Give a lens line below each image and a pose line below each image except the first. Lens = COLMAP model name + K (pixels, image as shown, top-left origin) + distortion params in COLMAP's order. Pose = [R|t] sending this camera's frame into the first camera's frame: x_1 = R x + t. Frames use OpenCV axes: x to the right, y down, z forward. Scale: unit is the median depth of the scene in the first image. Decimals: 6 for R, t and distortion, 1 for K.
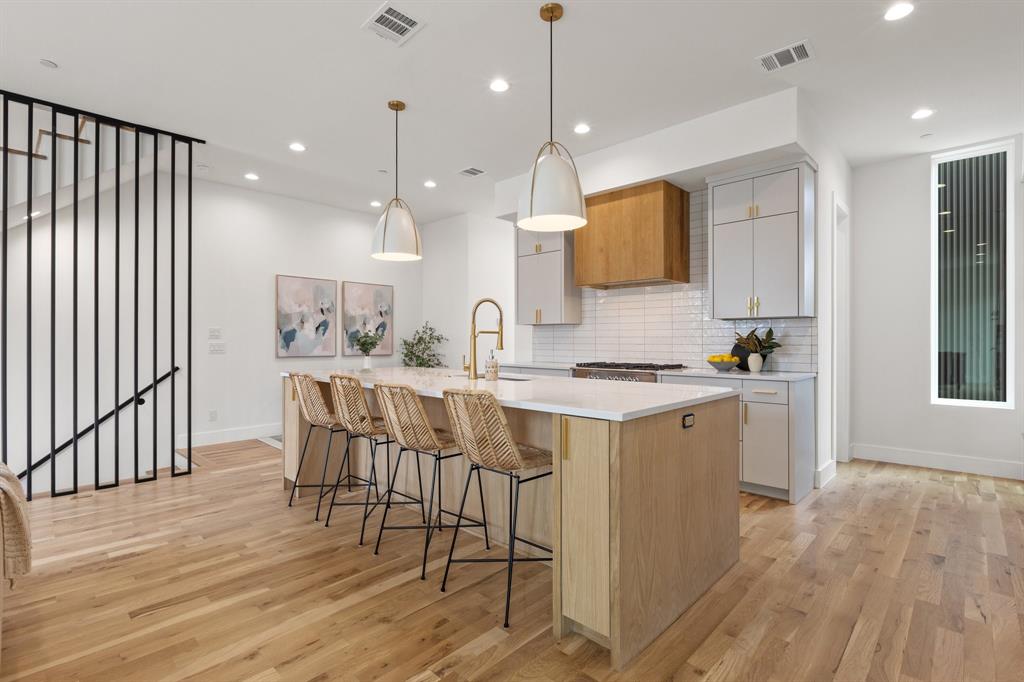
lens RADIAL K [[489.6, 0, 512.4], [0, 489.6, 339.9], [0, 0, 1]] dist [0.003004, 0.000617]
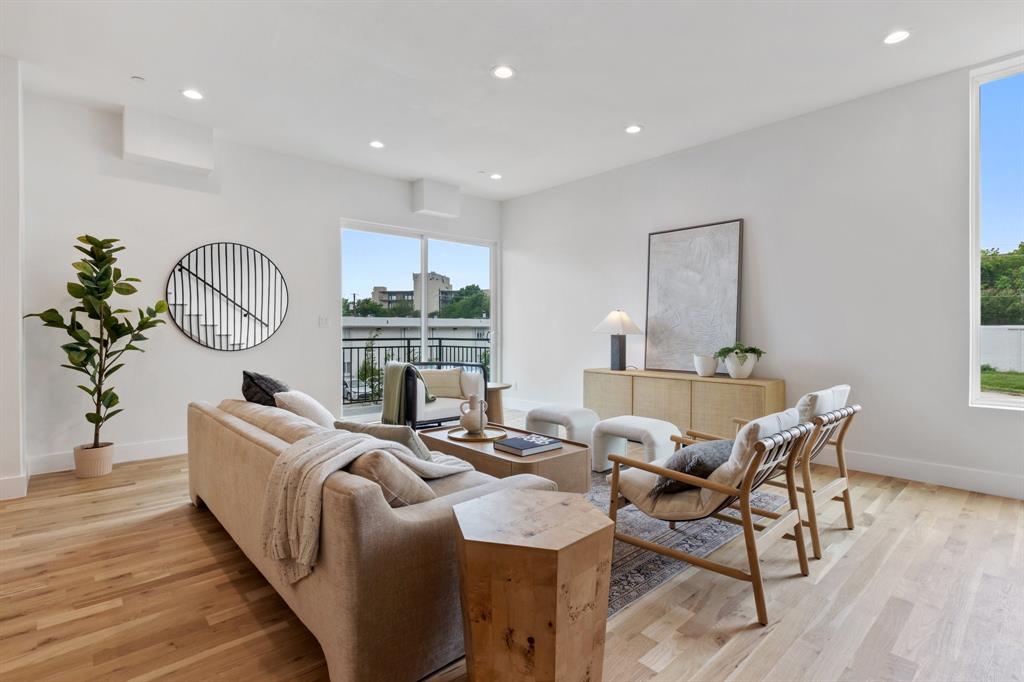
lens RADIAL K [[489.6, 0, 510.9], [0, 489.6, 339.2], [0, 0, 1]] dist [0.003004, 0.000617]
pose [[-0.998621, -0.005033, 0.052261, -0.714375], [-0.004314, 0.999895, 0.013854, 0.006645], [-0.052326, 0.013610, -0.998537, 0.912297]]
